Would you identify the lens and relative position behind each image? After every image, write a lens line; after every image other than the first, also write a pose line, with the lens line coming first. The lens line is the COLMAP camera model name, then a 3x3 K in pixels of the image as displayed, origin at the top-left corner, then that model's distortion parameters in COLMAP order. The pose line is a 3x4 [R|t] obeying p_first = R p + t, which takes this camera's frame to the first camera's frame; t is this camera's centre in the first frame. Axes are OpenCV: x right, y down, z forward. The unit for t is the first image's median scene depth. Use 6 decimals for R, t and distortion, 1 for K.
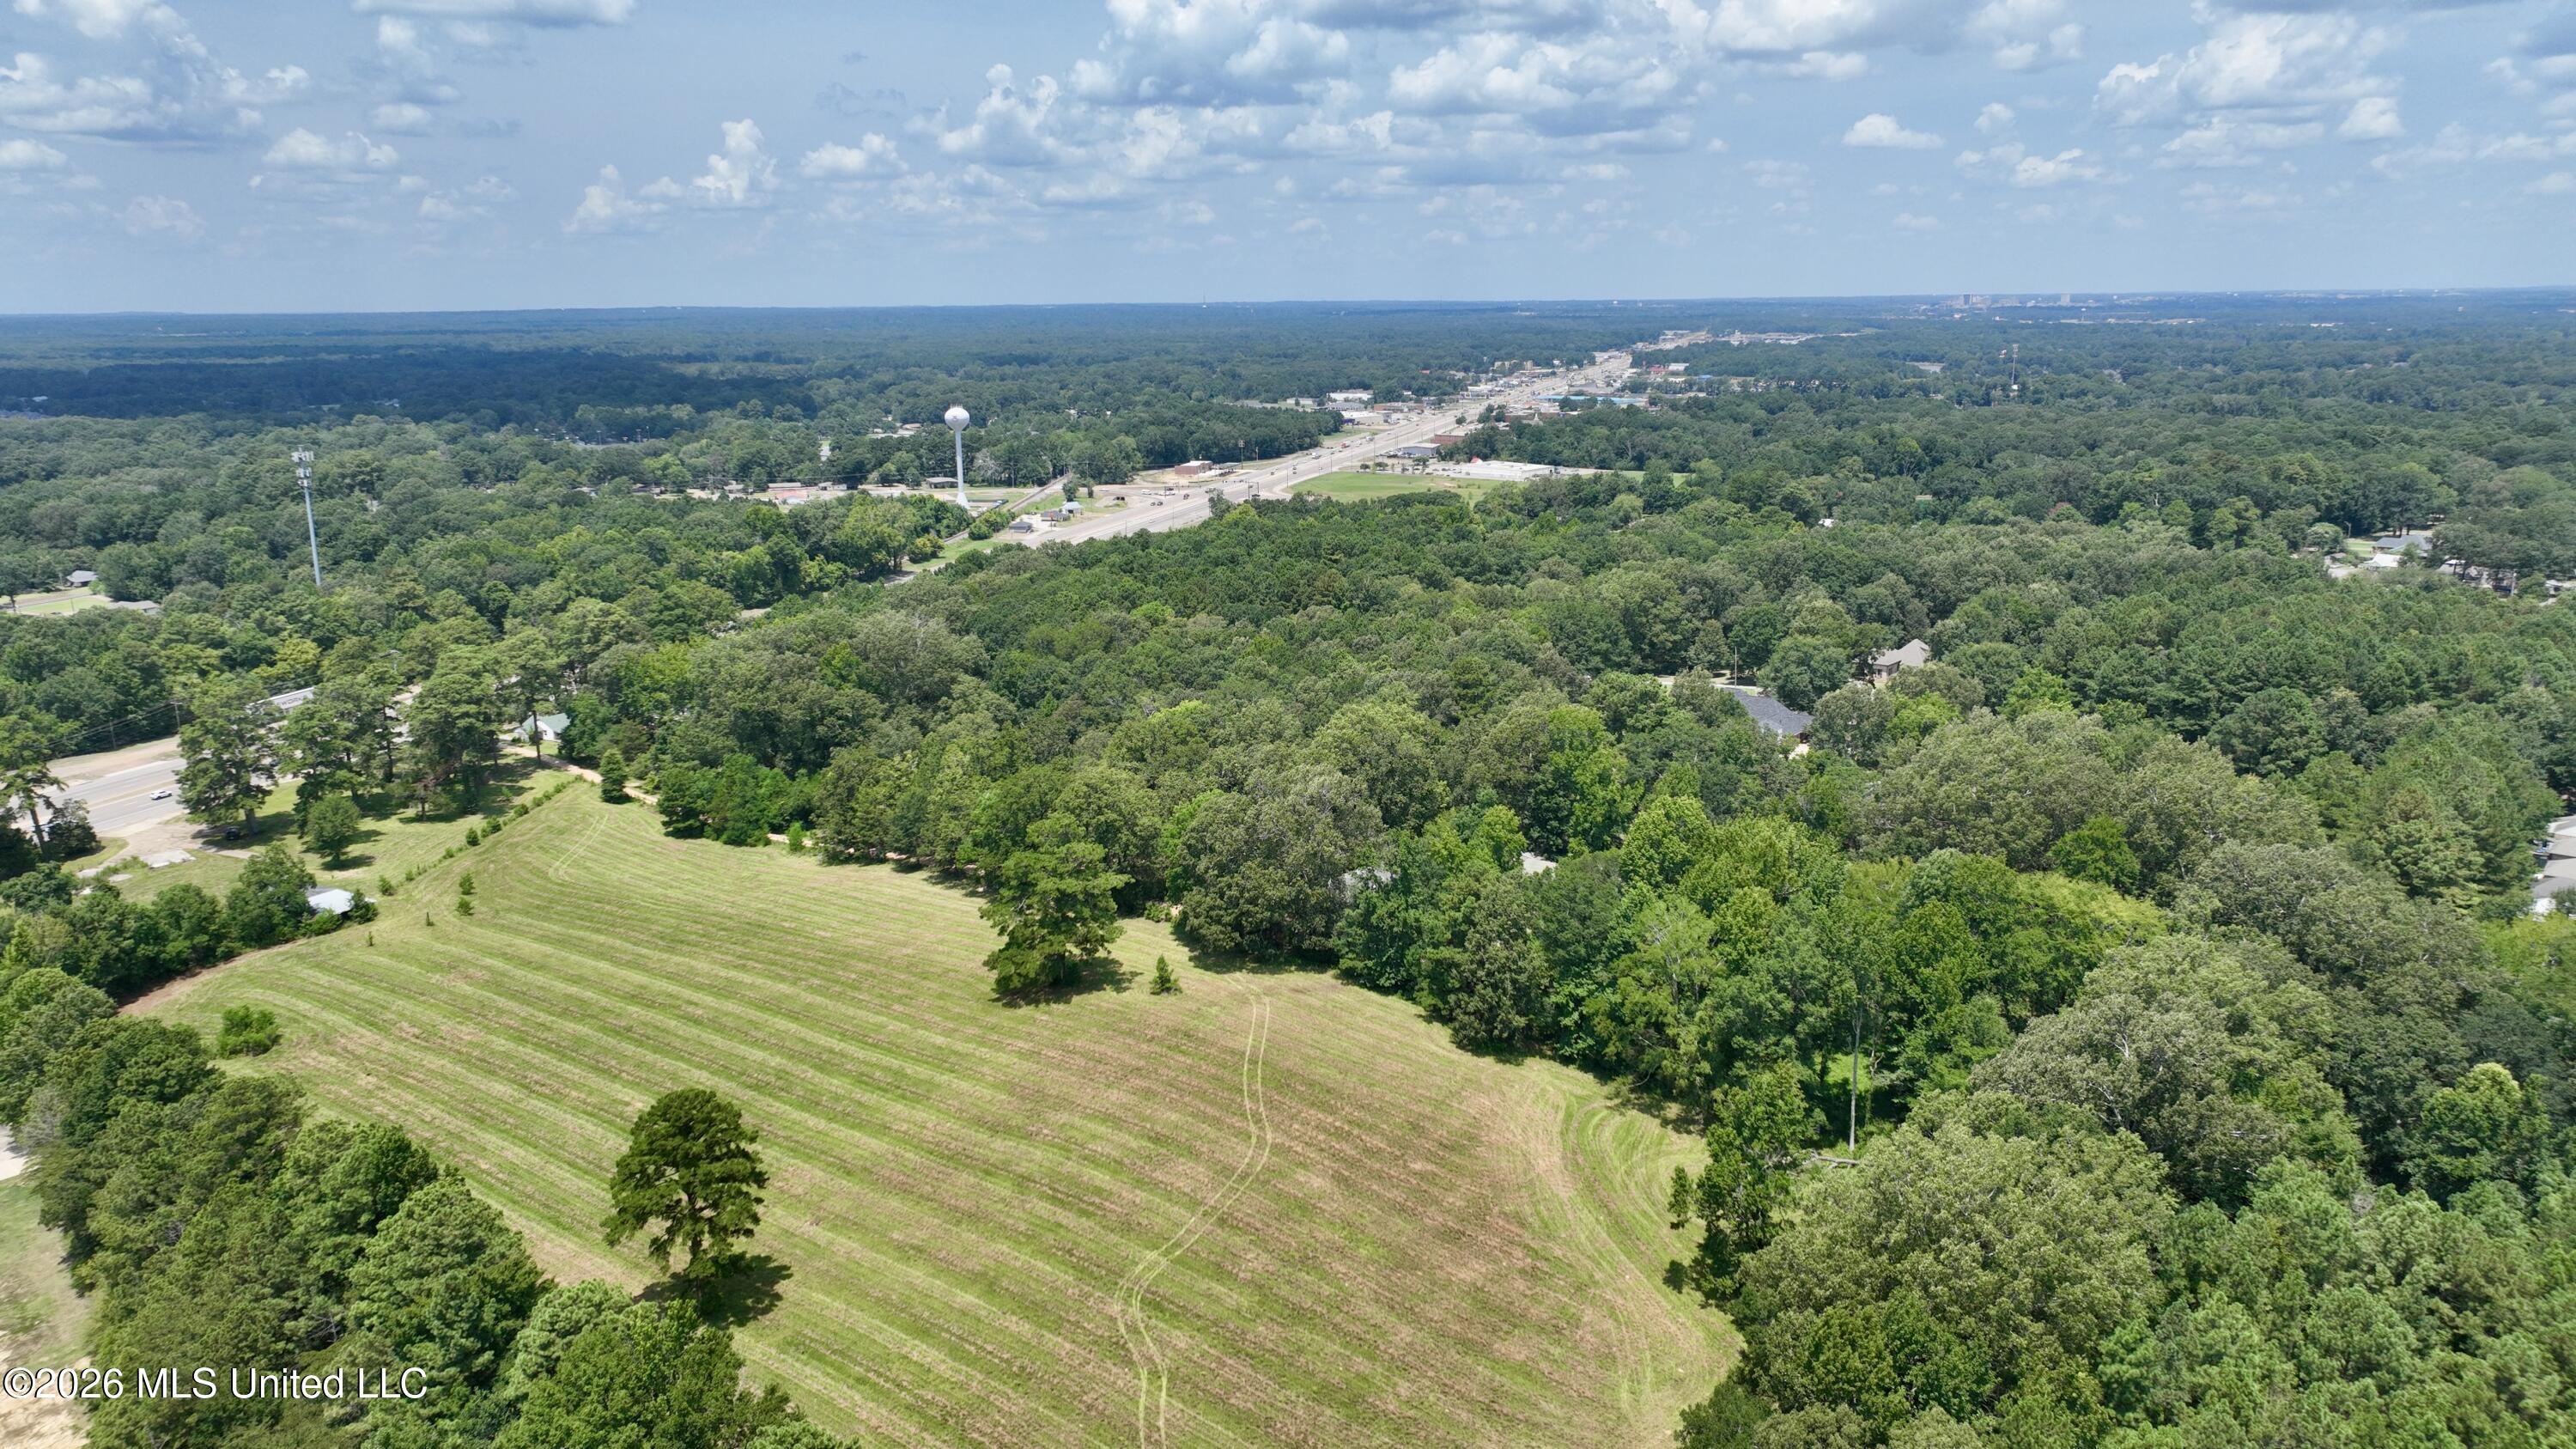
lens RADIAL K [[1798.4, 0, 1288.5], [0, 1798.4, 745.0], [0, 0, 1]] dist [0.008203, 0.001715]
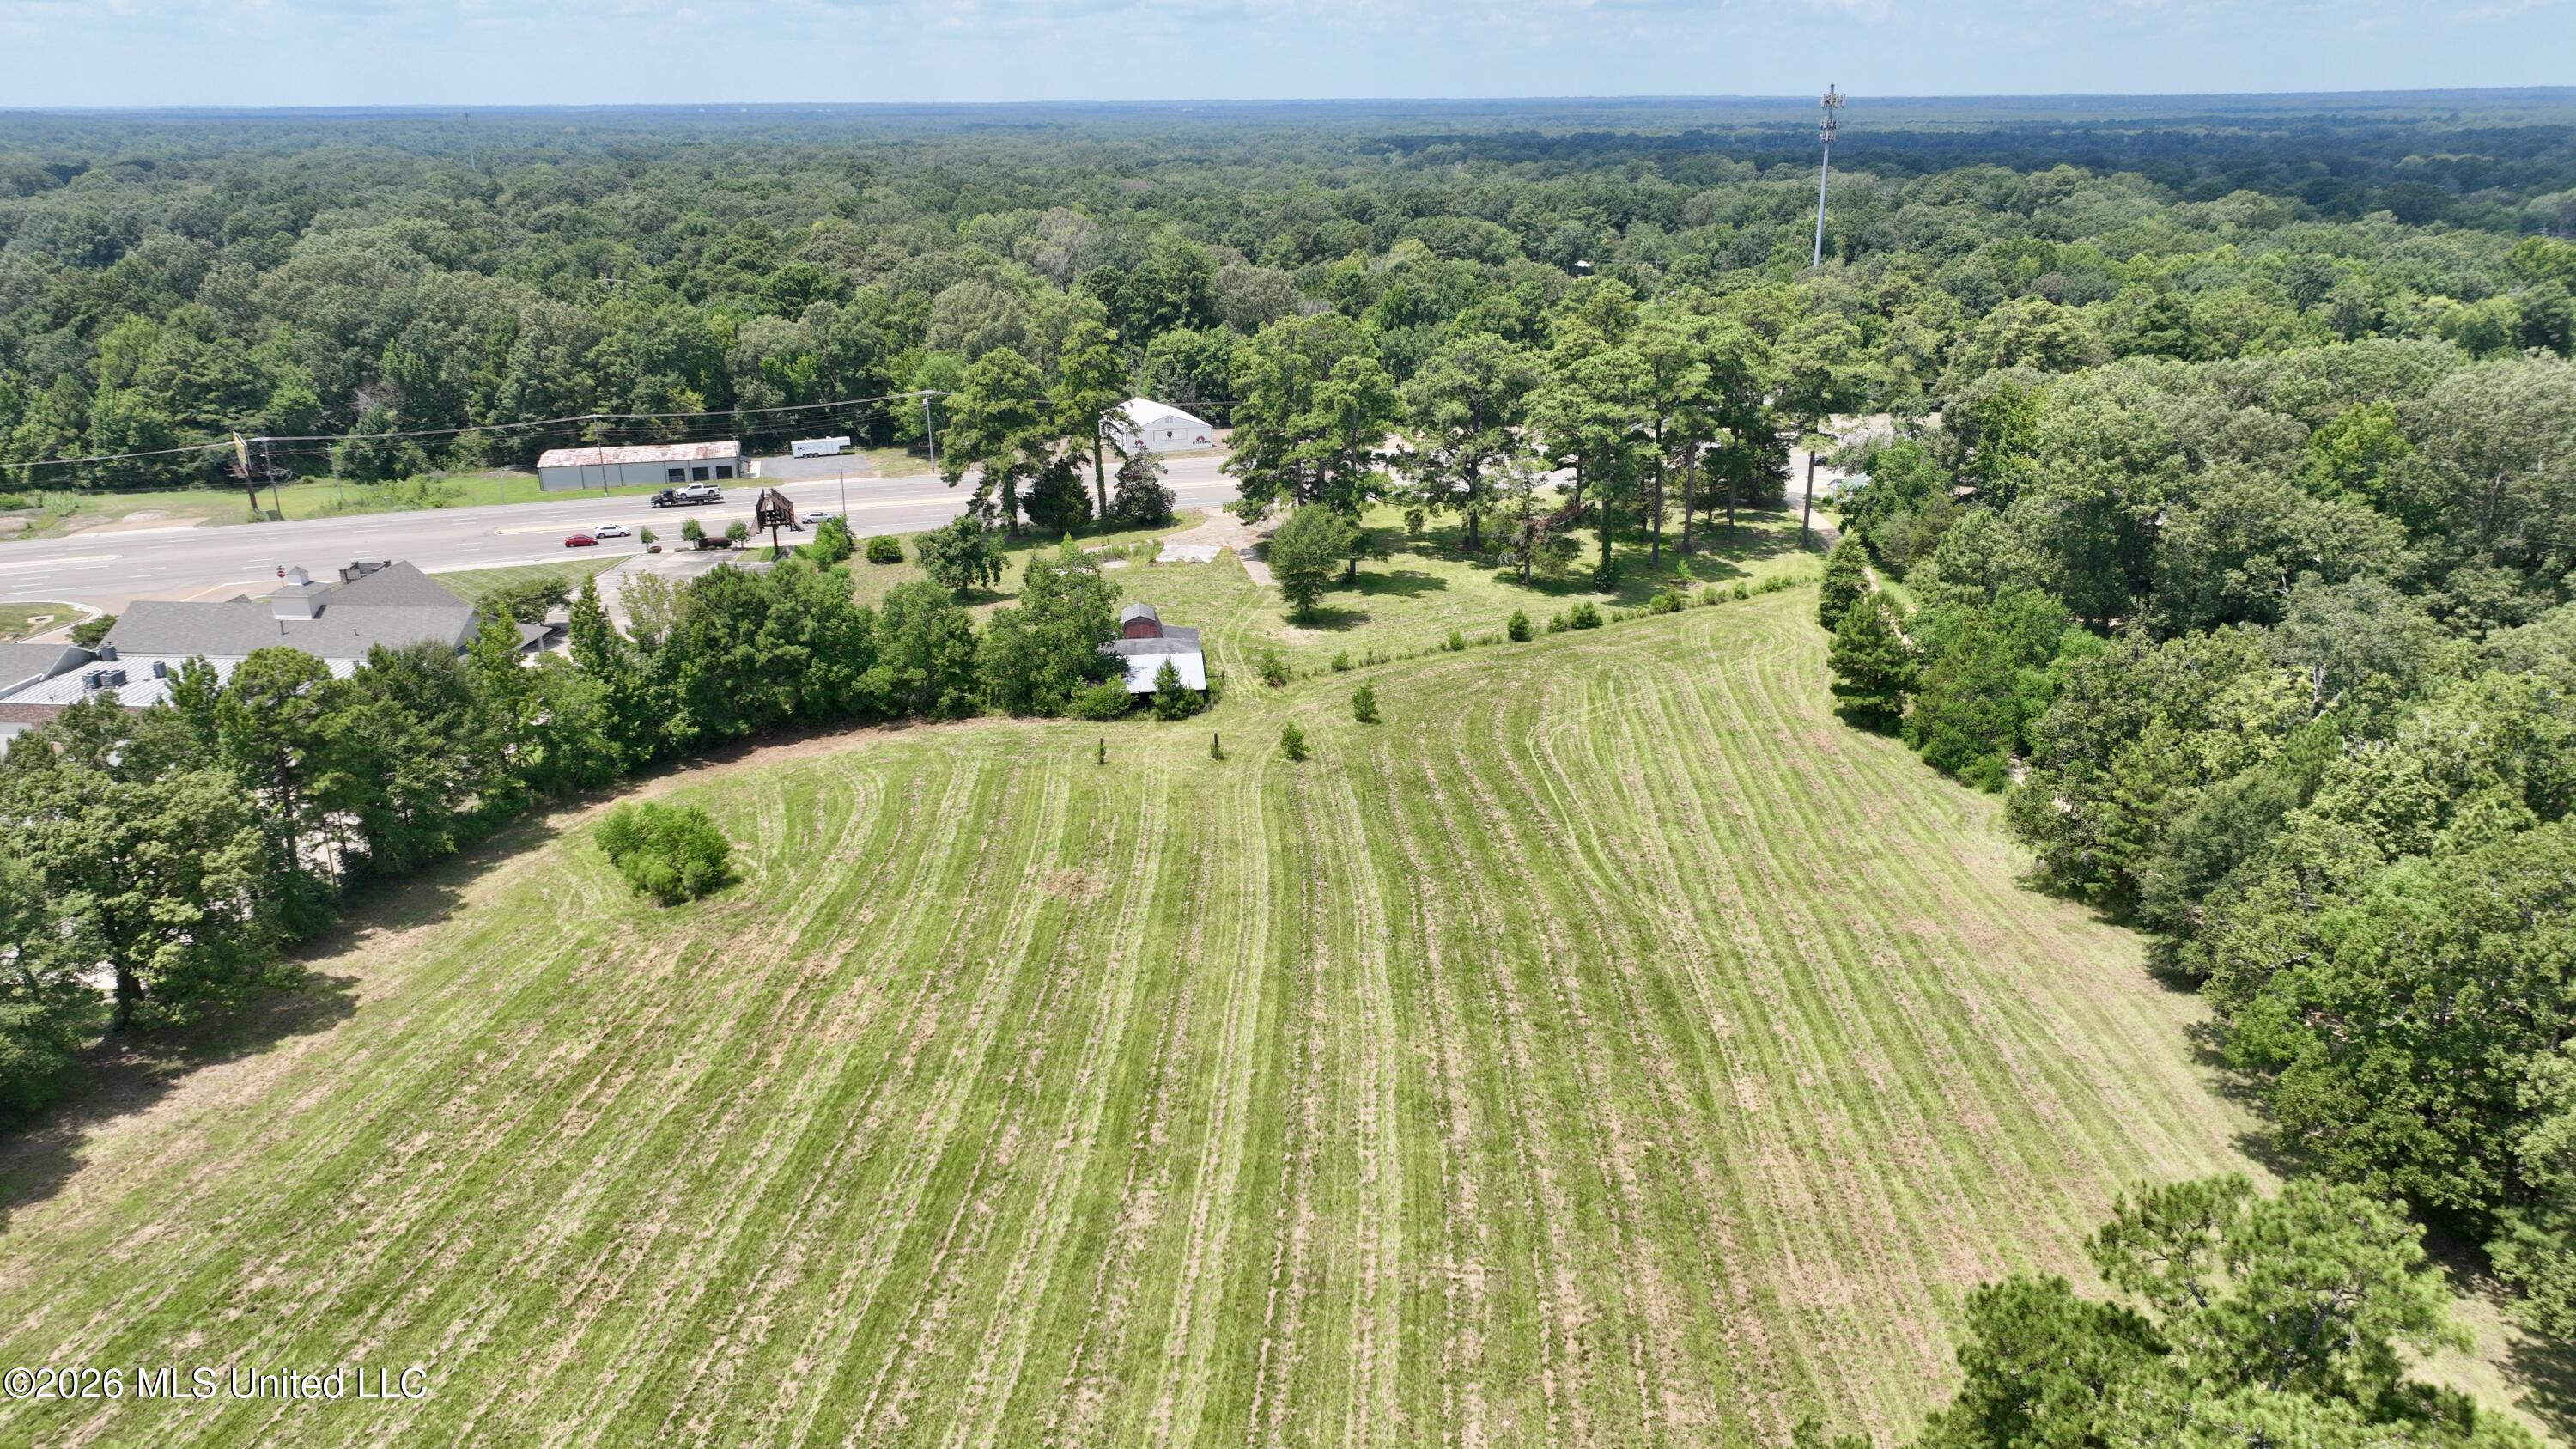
lens RADIAL K [[1798.4, 0, 1291.1], [0, 1798.4, 719.8], [0, 0, 1]] dist [0.008203, 0.001715]
pose [[0.581801, 0.271324, -0.766740, -0.053314], [-0.196671, 0.961672, 0.191071, -0.017827], [0.789194, 0.039630, 0.612864, 0.679906]]
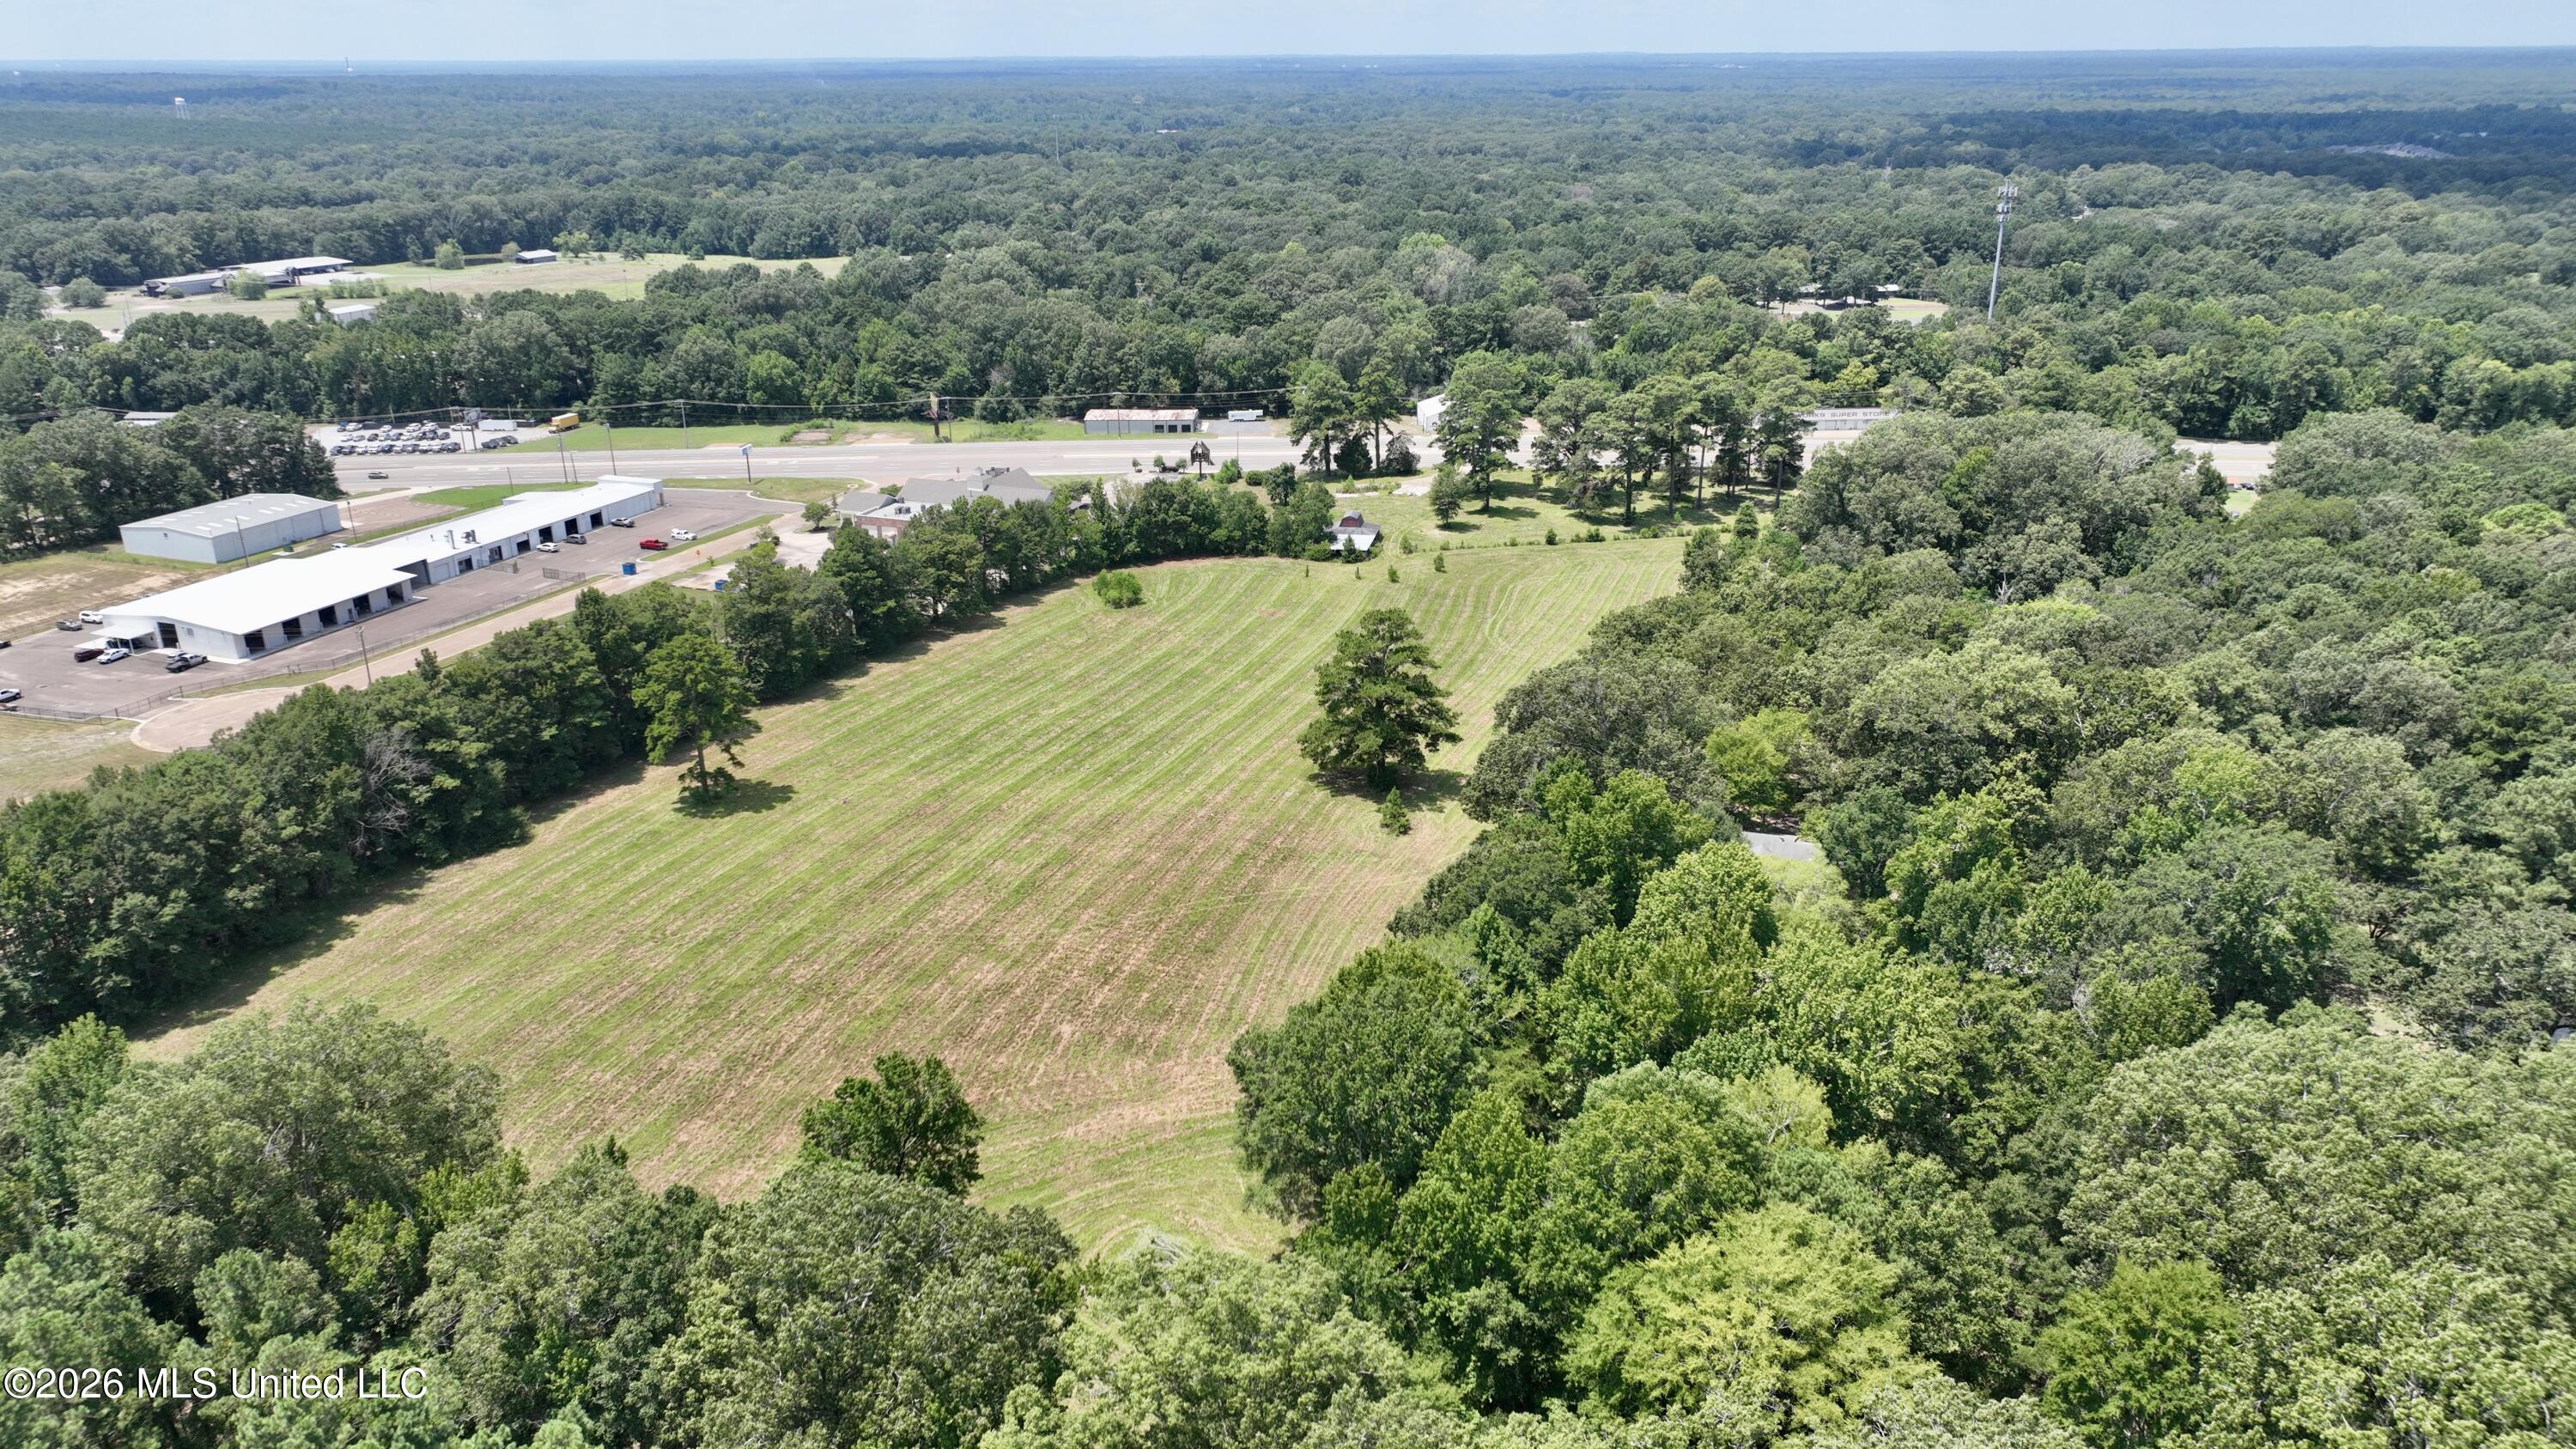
lens RADIAL K [[1798.4, 0, 1291.5], [0, 1798.4, 721.3], [0, 0, 1]] dist [0.008203, 0.001715]
pose [[0.329714, 0.336618, -0.882030, 0.582983], [-0.225981, 0.935254, 0.272456, -0.123934], [0.916636, 0.109490, 0.384435, 0.507844]]
